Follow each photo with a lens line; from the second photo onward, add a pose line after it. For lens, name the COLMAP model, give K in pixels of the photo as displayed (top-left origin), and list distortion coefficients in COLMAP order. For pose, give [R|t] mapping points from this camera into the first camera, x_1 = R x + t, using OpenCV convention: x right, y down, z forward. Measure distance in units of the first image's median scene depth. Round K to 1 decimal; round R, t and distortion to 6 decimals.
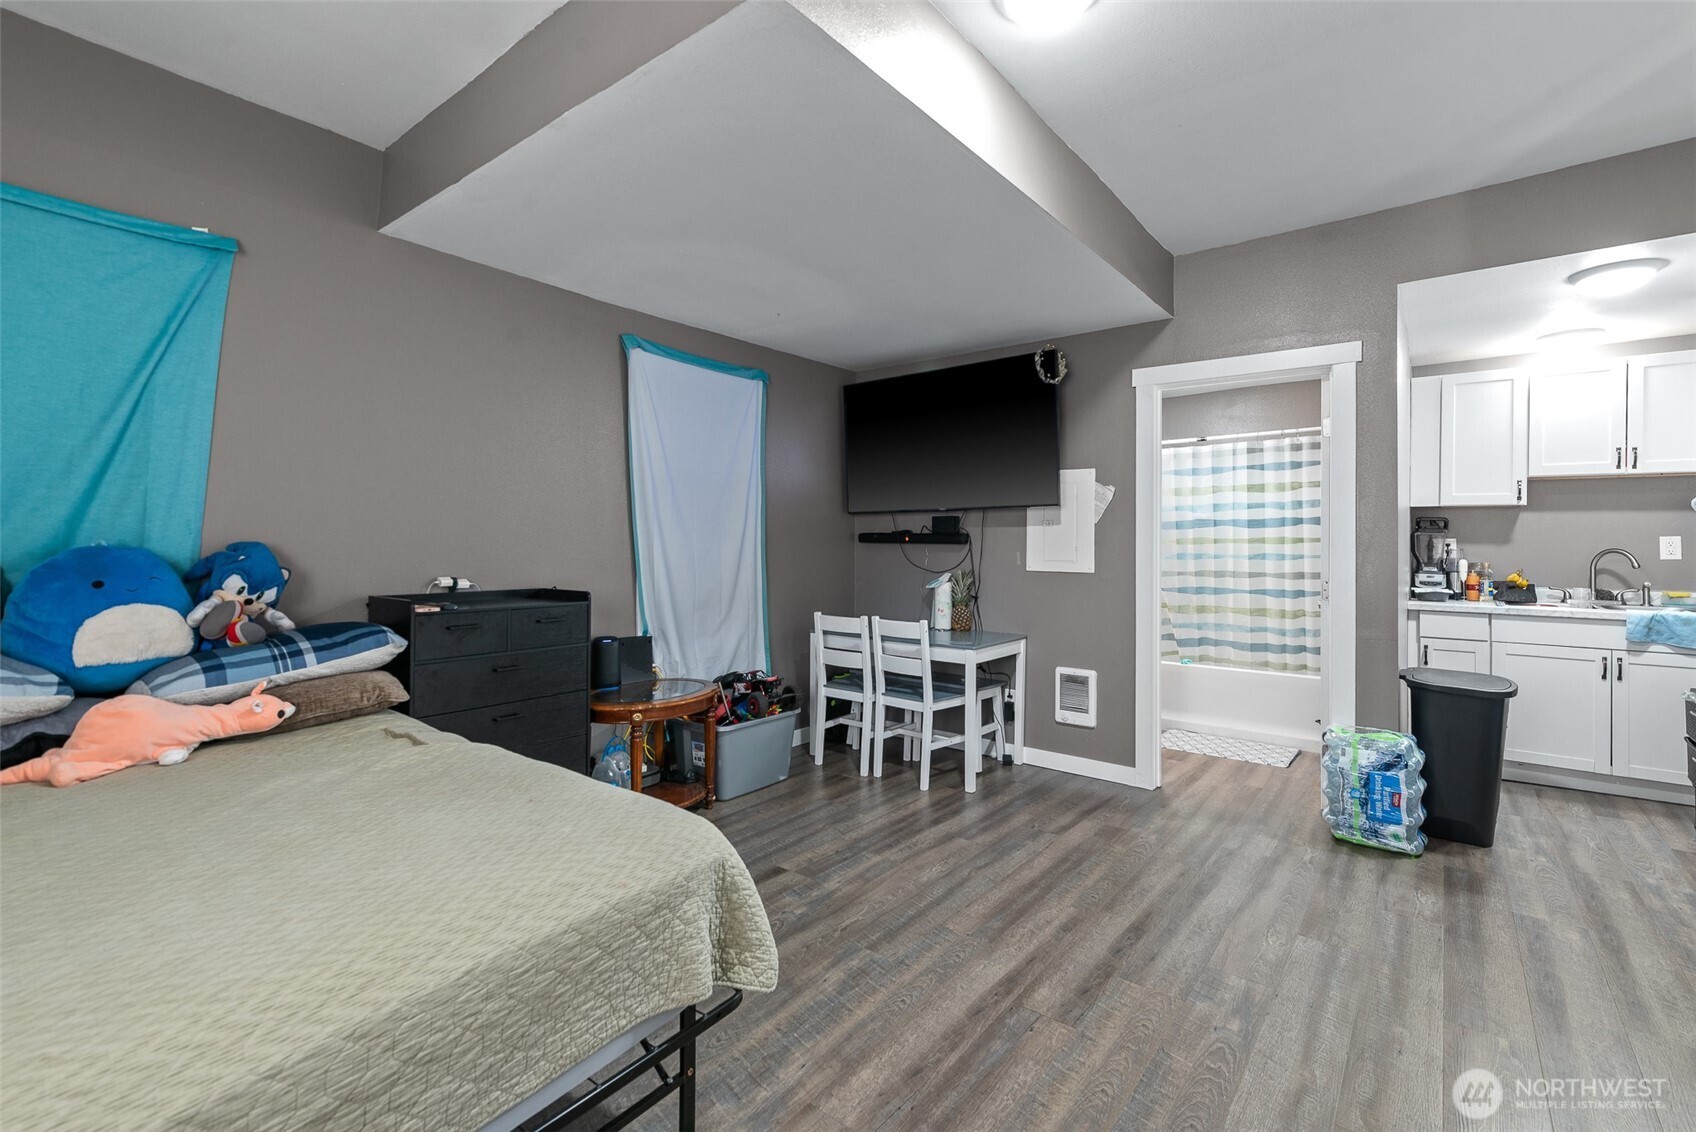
lens RADIAL K [[738.6, 0, 856.5], [0, 738.6, 548.7], [0, 0, 1]] dist [0.001969, -0.000065]
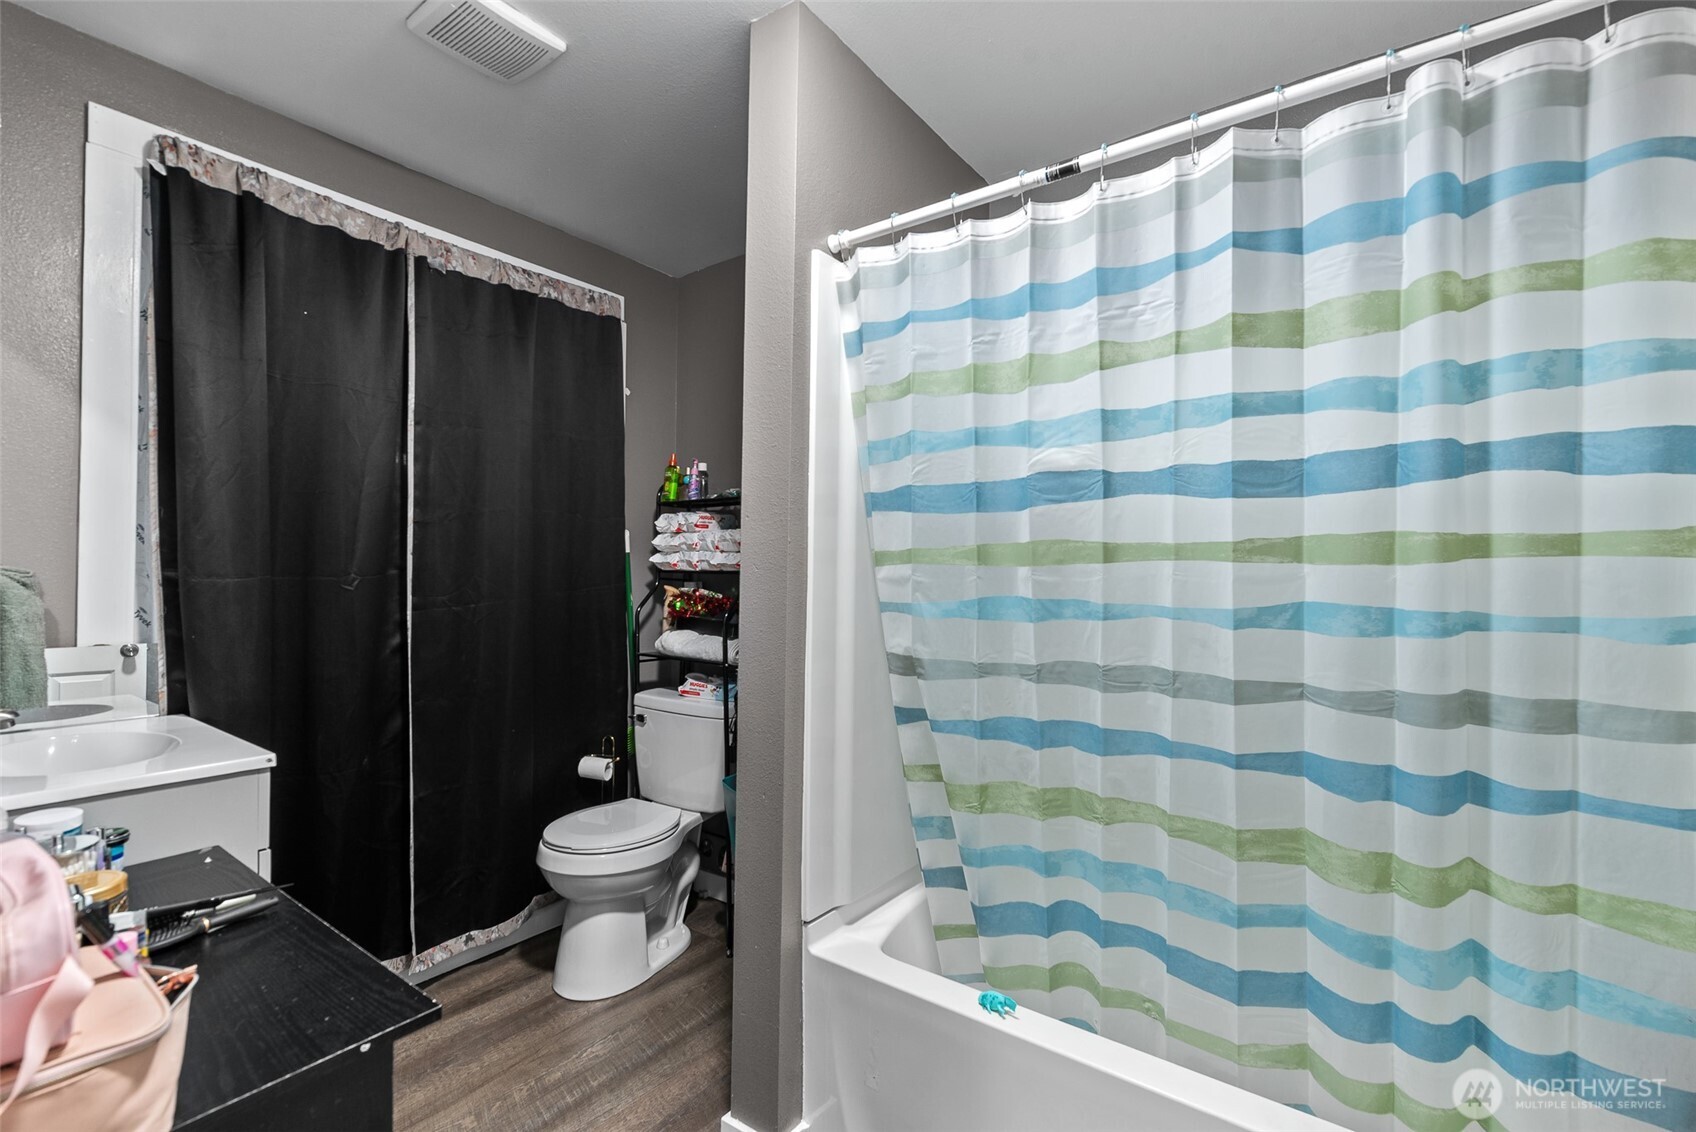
lens RADIAL K [[738.6, 0, 841.6], [0, 738.6, 579.3], [0, 0, 1]] dist [0.001969, -0.000065]
pose [[0.999374, 0.009160, 0.034175, 0.392197], [-0.009224, 0.999956, 0.001727, -0.000582], [-0.034158, -0.002041, 0.999414, 0.759413]]
